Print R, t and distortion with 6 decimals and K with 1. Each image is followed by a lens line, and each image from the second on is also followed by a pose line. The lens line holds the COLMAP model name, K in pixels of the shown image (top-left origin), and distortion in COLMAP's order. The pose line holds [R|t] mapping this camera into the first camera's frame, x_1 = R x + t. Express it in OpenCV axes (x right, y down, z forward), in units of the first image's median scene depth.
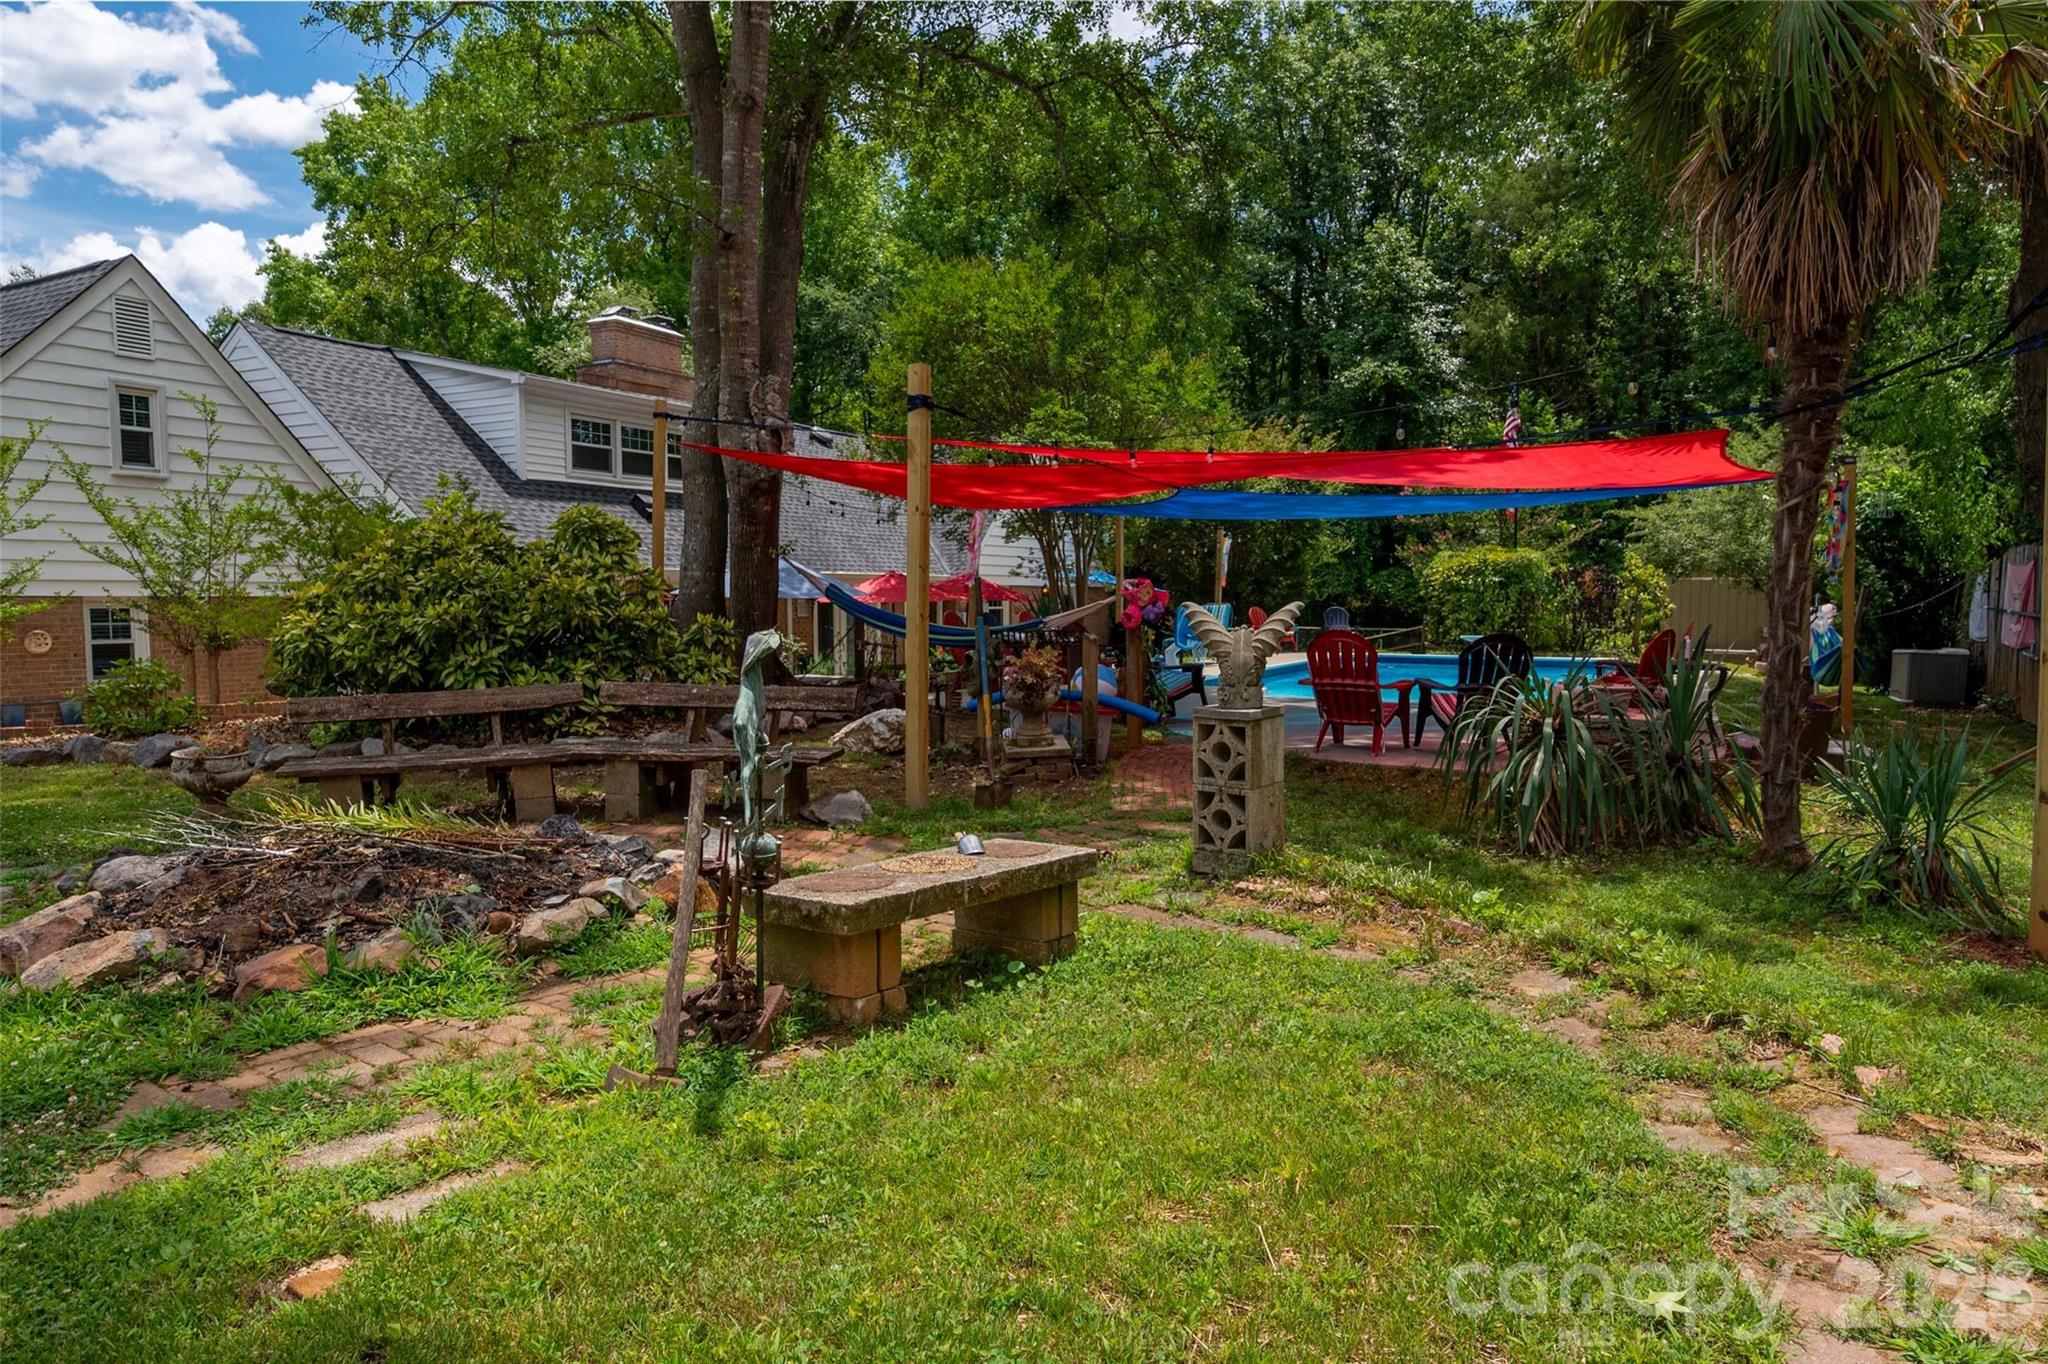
lens RADIAL K [[1237.1, 0, 1025.5], [0, 1237.1, 673.5], [0, 0, 1]] dist [-0.004595, -0.000198]
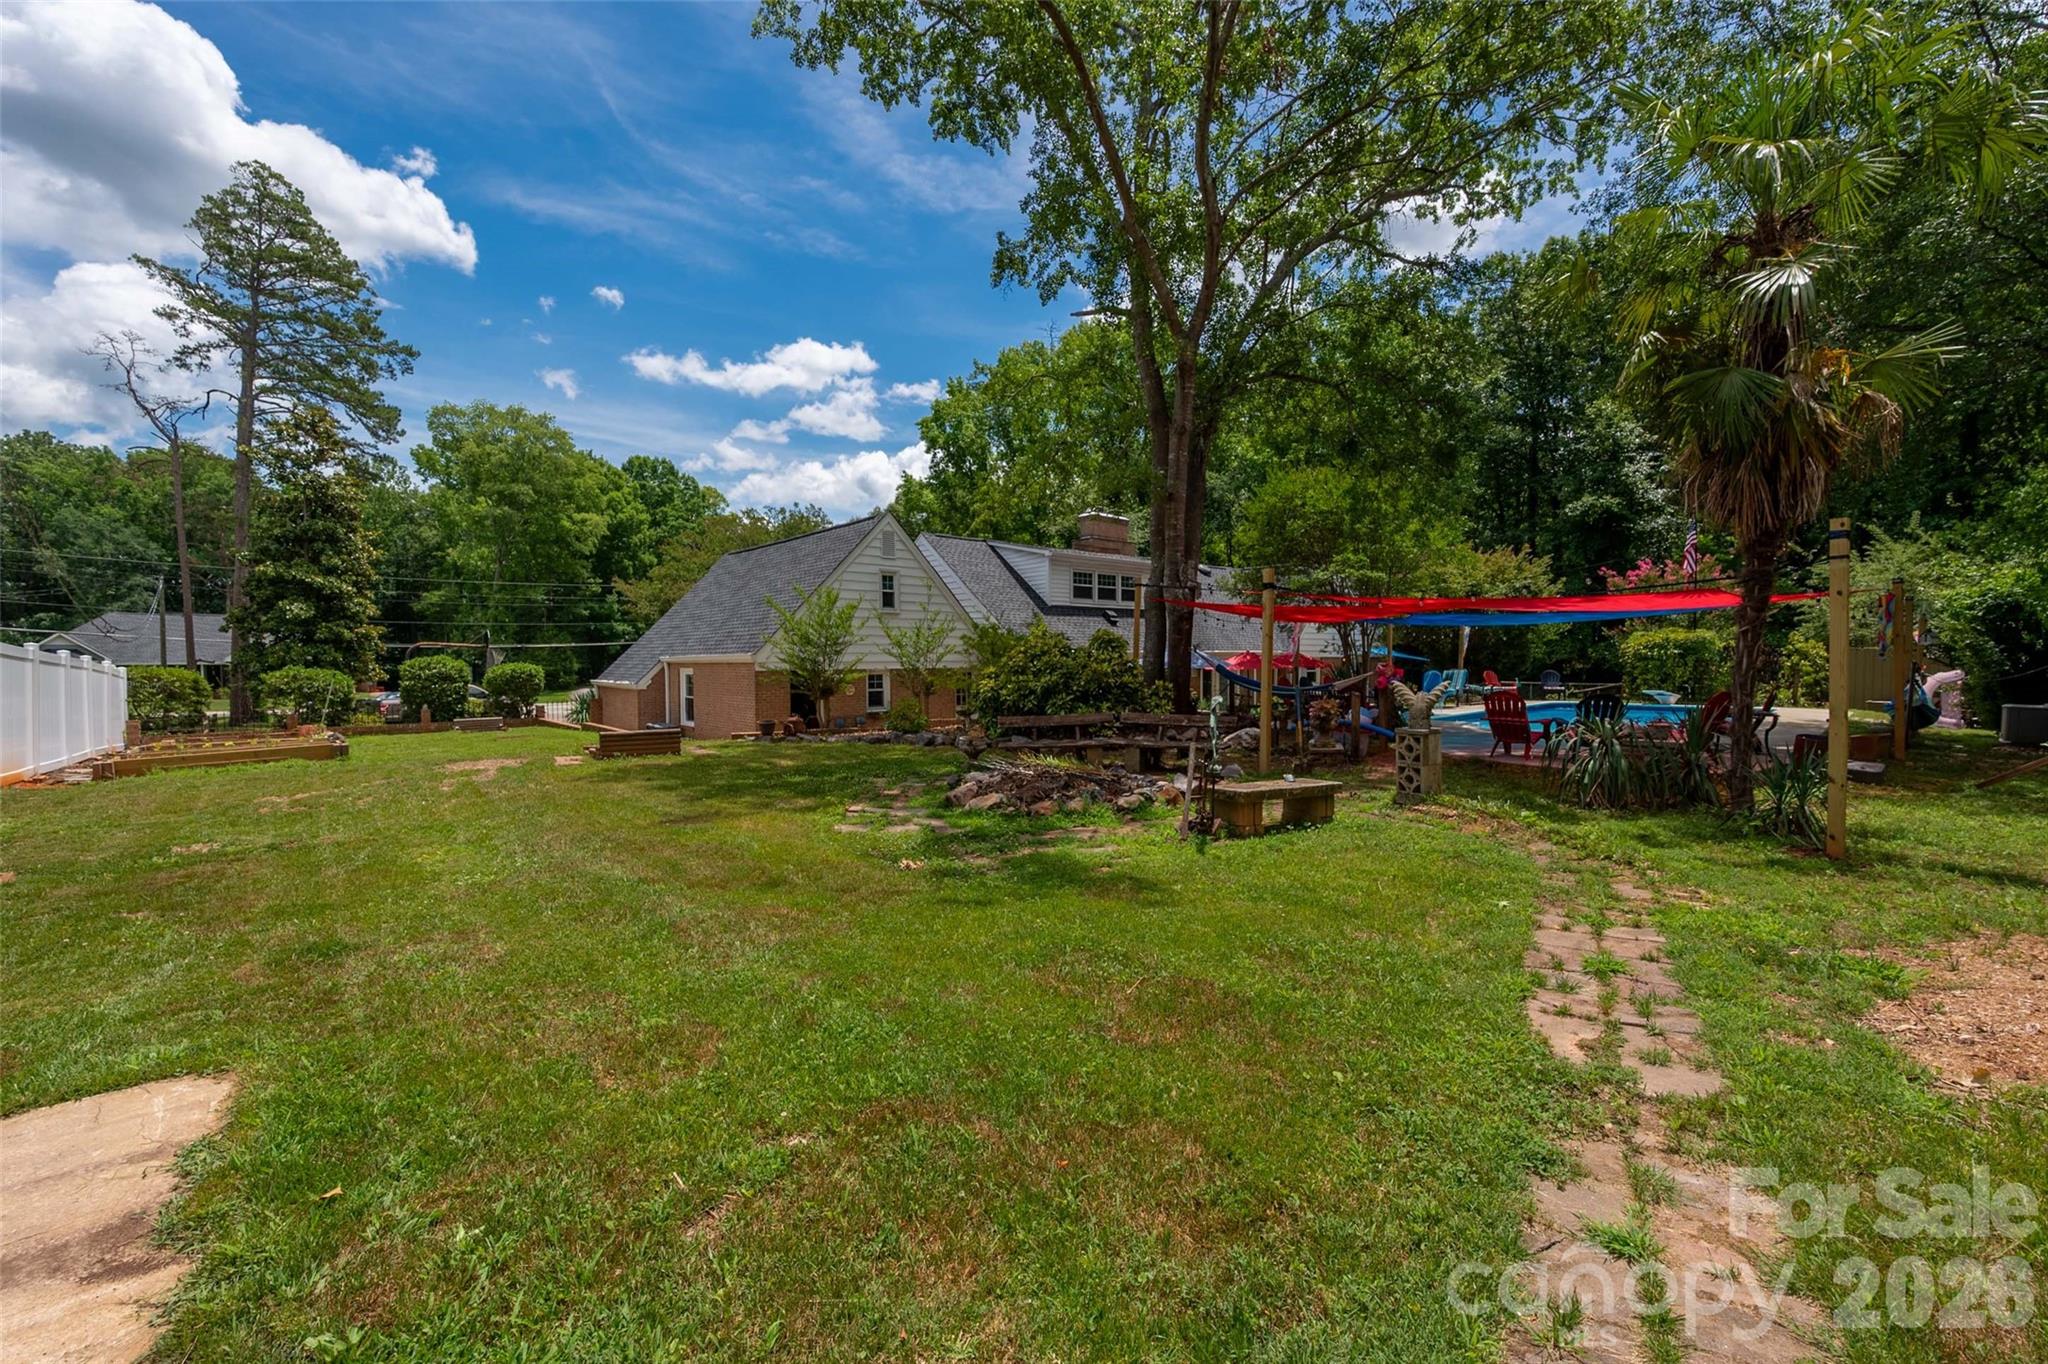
lens RADIAL K [[852.4, 0, 1032.2], [0, 852.4, 694.6], [0, 0, 1]] dist [0.005955, -0.000494]
pose [[0.940809, 0.009206, -0.338812, 0.020093], [-0.014859, 0.999790, -0.014094, -0.000861], [0.338611, 0.018294, 0.940749, -0.335166]]
